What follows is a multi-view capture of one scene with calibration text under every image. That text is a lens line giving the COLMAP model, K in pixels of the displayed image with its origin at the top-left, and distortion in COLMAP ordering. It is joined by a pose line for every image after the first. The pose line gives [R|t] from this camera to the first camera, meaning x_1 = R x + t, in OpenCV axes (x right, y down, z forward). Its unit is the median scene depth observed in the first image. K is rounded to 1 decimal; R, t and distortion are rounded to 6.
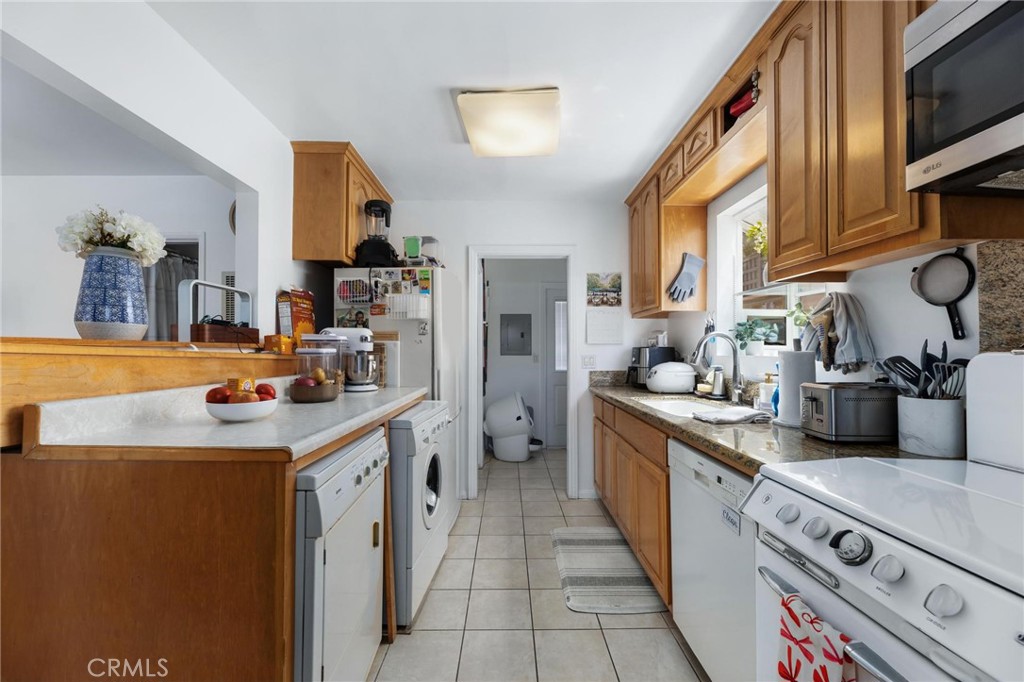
lens RADIAL K [[407.3, 0, 511.5], [0, 407.3, 343.5], [0, 0, 1]] dist [0.000641, -0.000018]
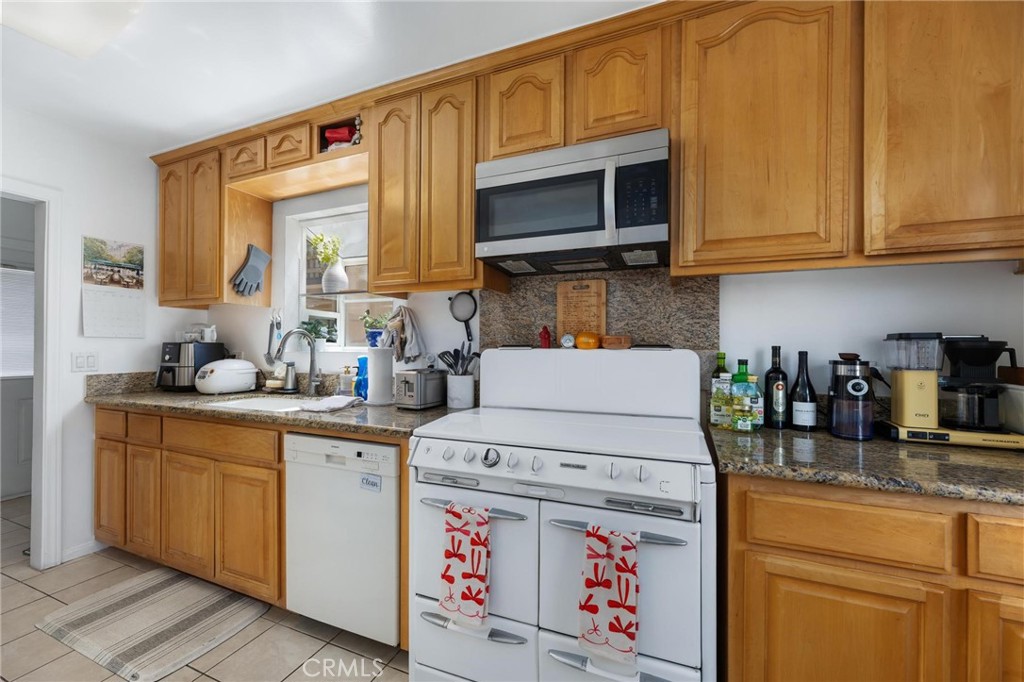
lens RADIAL K [[407.3, 0, 511.5], [0, 407.3, 343.5], [0, 0, 1]] dist [0.000641, -0.000018]
pose [[0.395072, 0.007953, 0.918616, -0.255641], [-0.019003, 0.999819, -0.000484, -0.001898], [-0.918454, -0.017265, 0.395151, 0.067672]]
